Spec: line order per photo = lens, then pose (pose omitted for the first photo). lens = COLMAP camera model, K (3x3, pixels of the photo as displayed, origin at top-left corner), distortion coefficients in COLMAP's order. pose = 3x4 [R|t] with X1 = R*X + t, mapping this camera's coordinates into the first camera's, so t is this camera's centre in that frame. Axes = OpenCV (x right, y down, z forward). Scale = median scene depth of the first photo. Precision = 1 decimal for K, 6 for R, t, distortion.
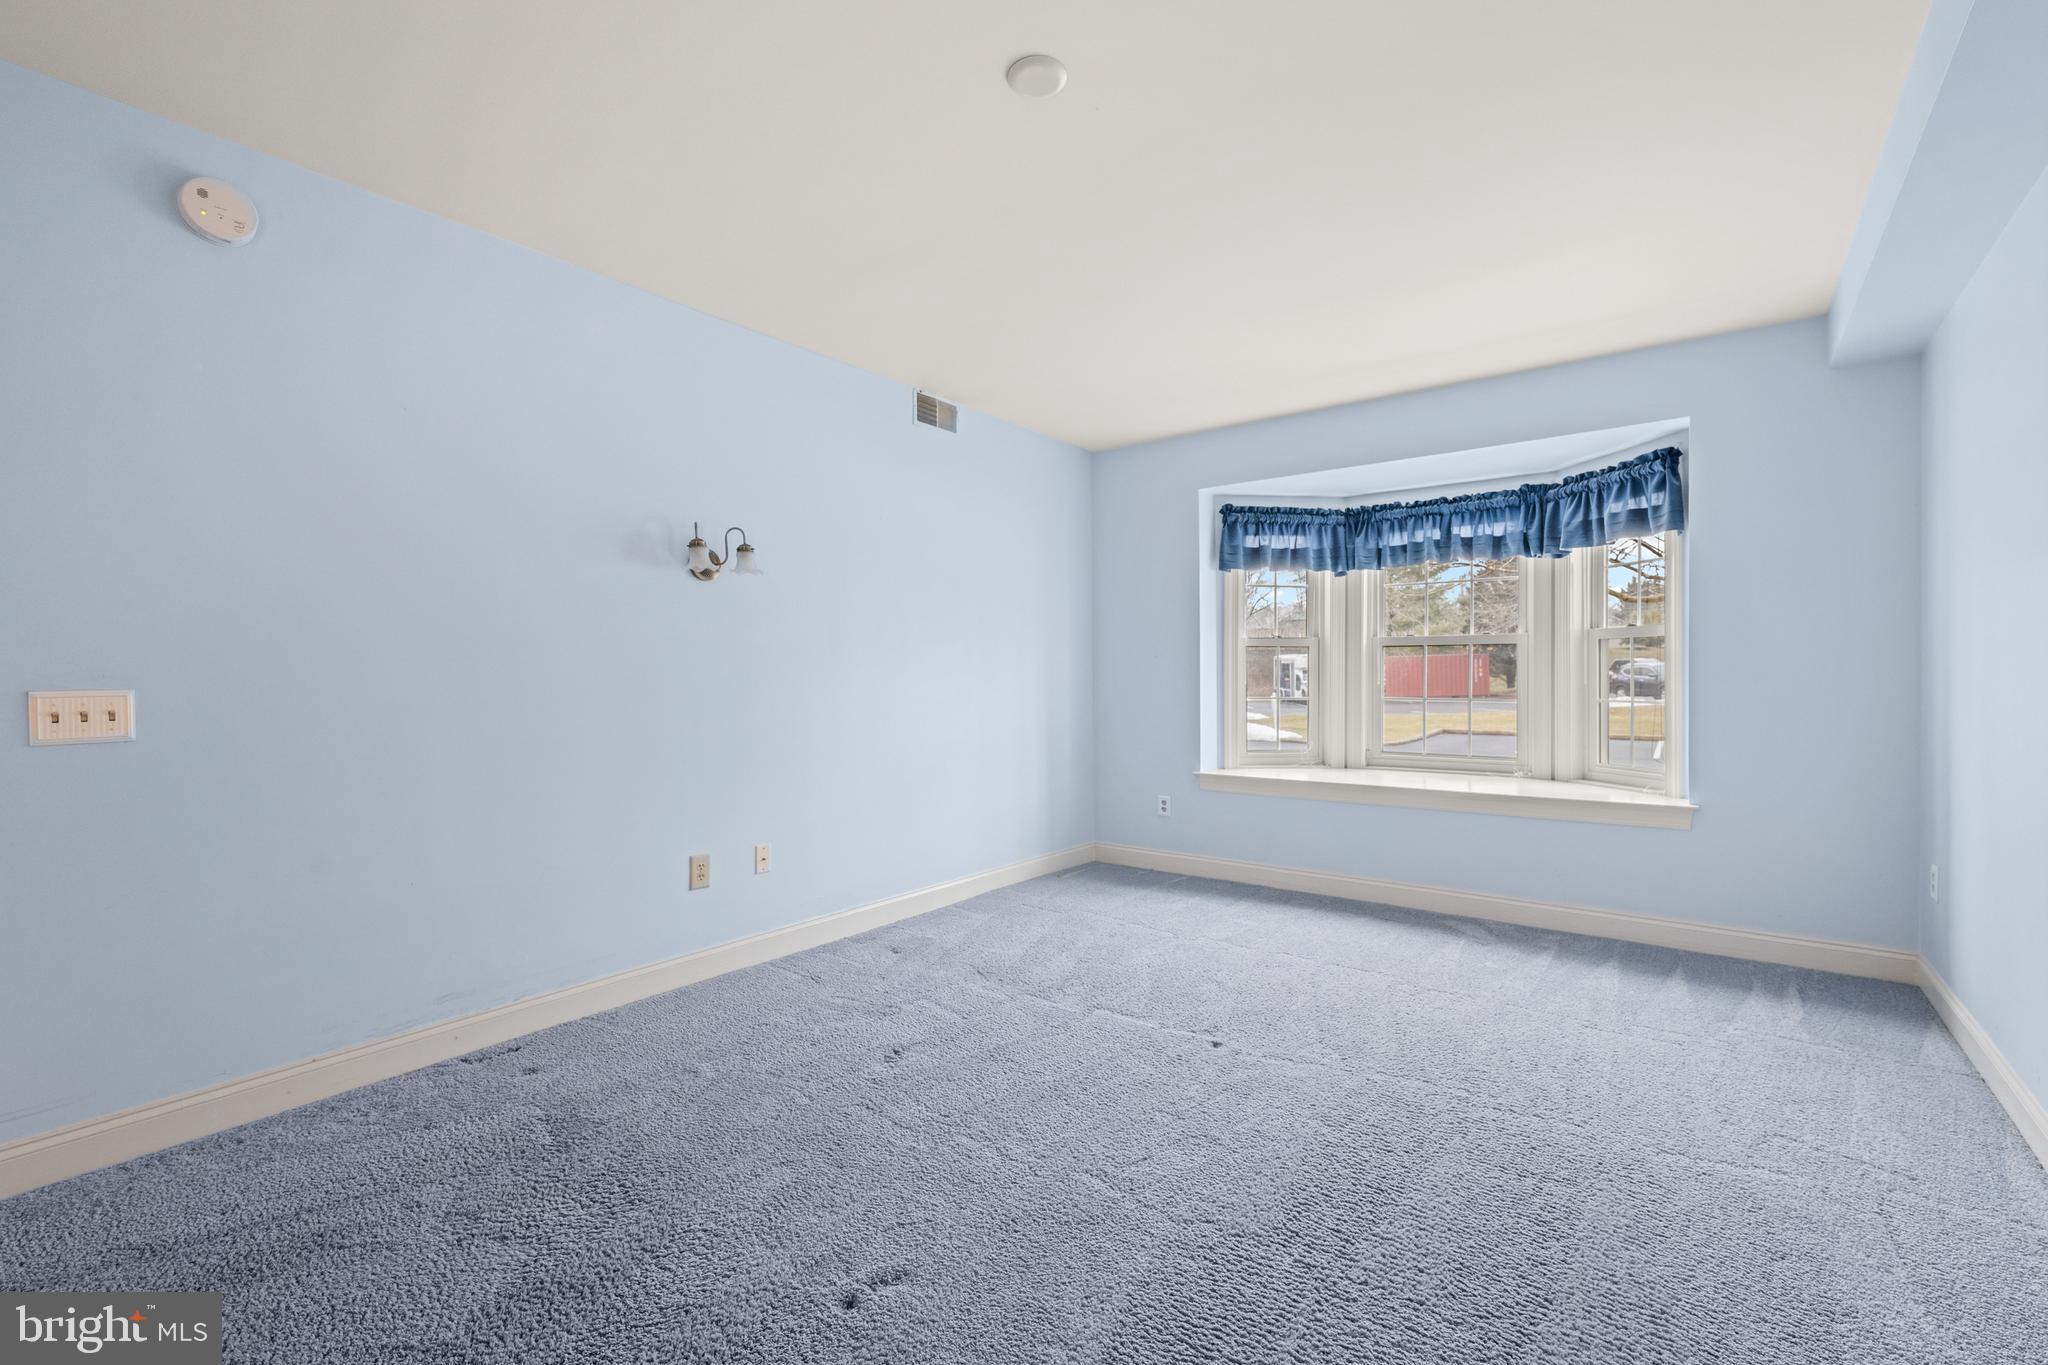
lens RADIAL K [[888.9, 0, 1023.0], [0, 888.9, 679.6], [0, 0, 1]] dist [-0.000659, -0.000061]
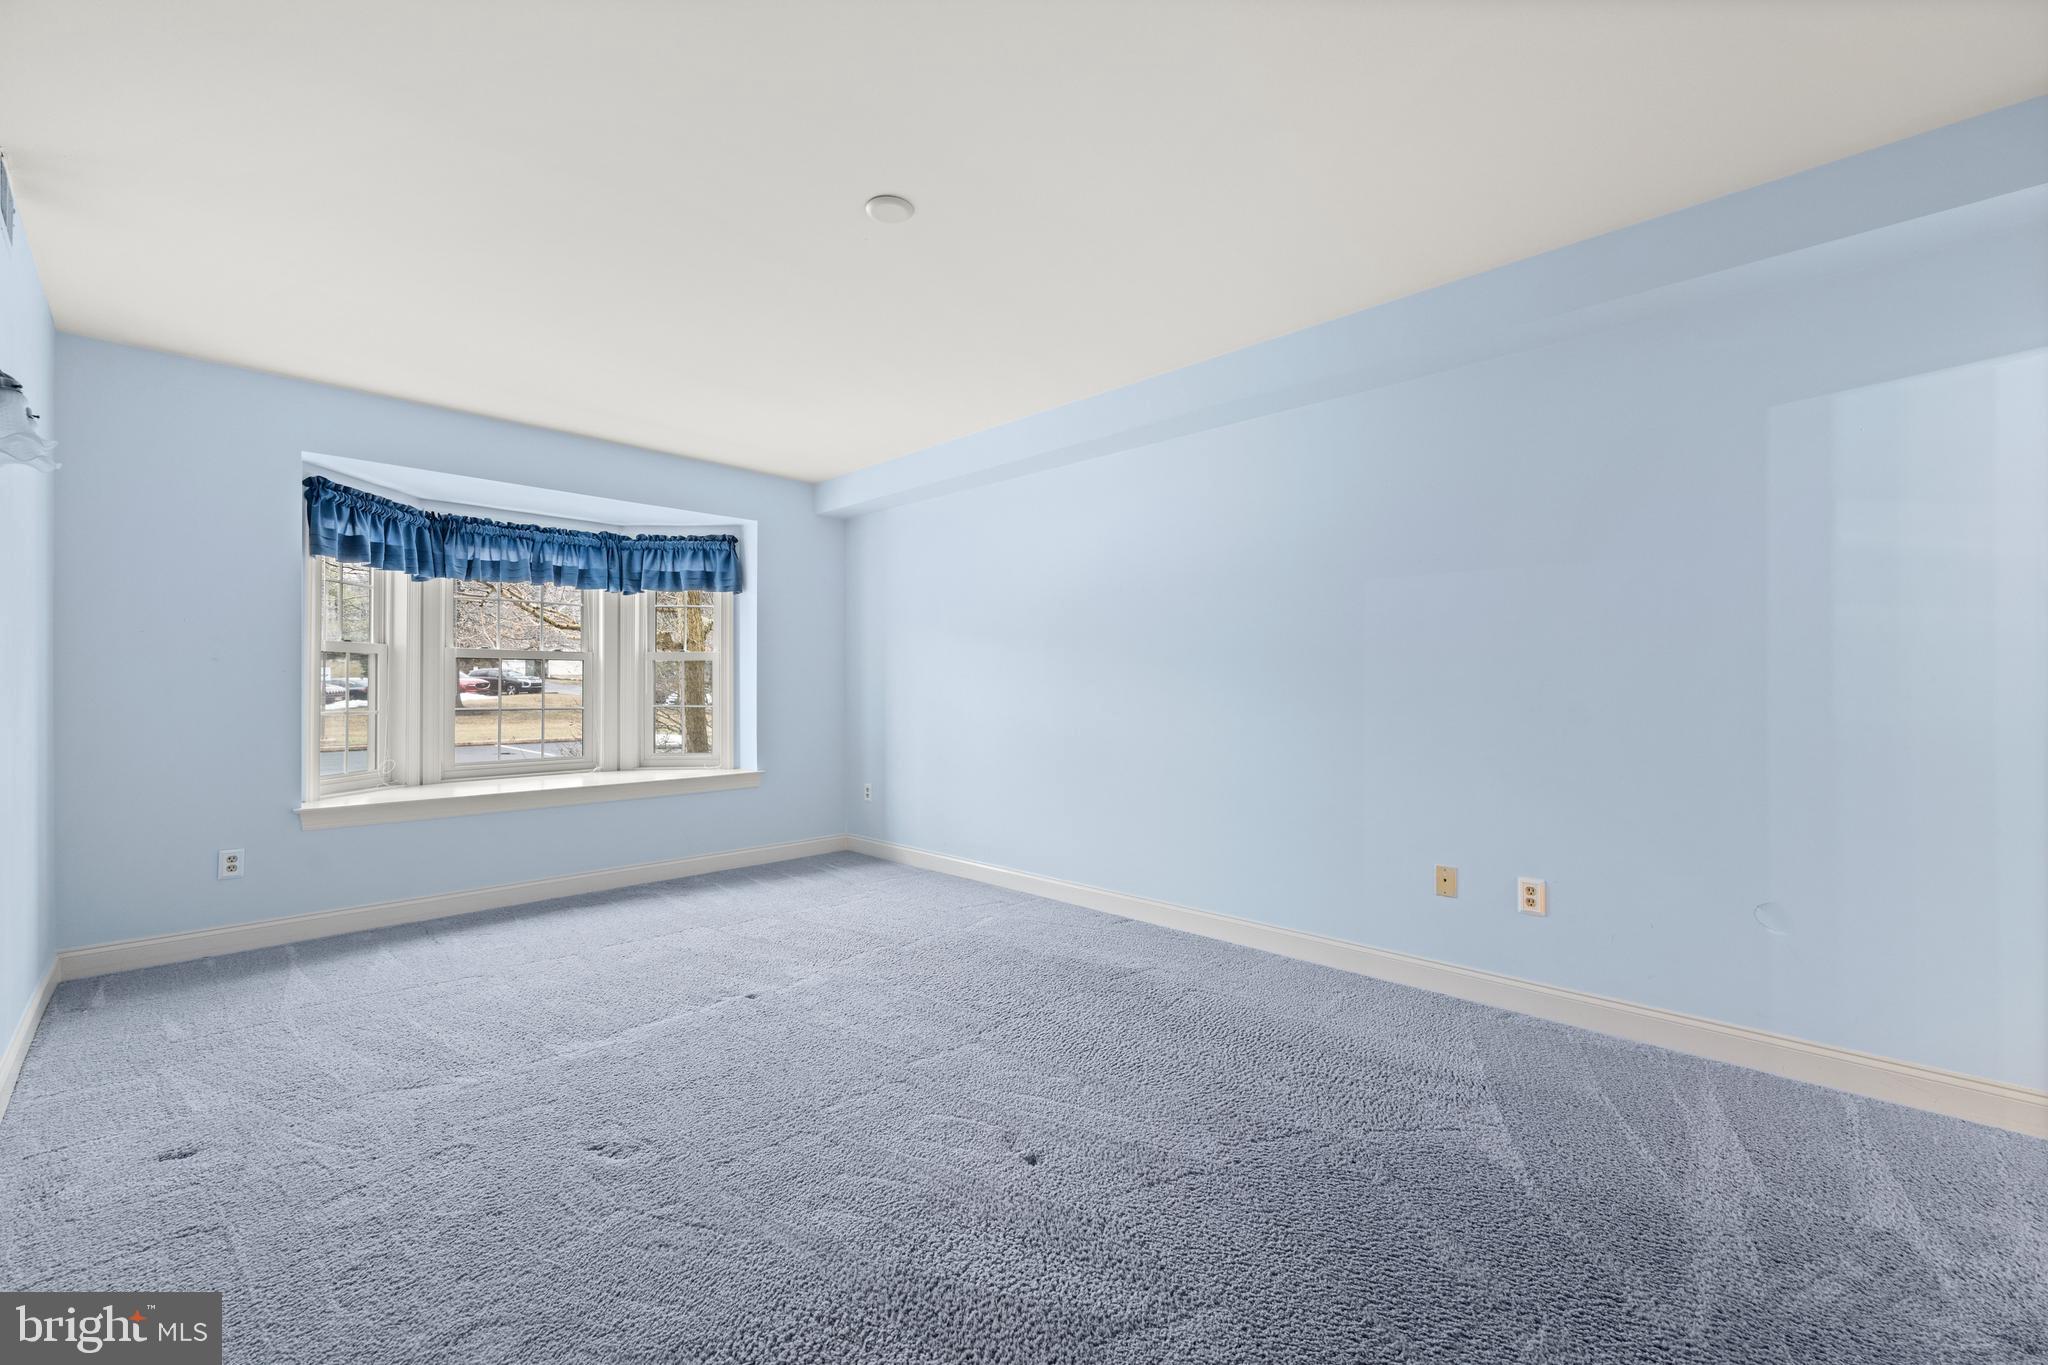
lens RADIAL K [[821.8, 0, 1023.2], [0, 821.8, 685.1], [0, 0, 1]] dist [0.002096, 0.000197]
pose [[0.105833, 0.001624, 0.994383, -0.481151], [0.000613, 0.999998, -0.001699, -0.004783], [-0.994384, 0.000789, 0.105832, 0.293620]]
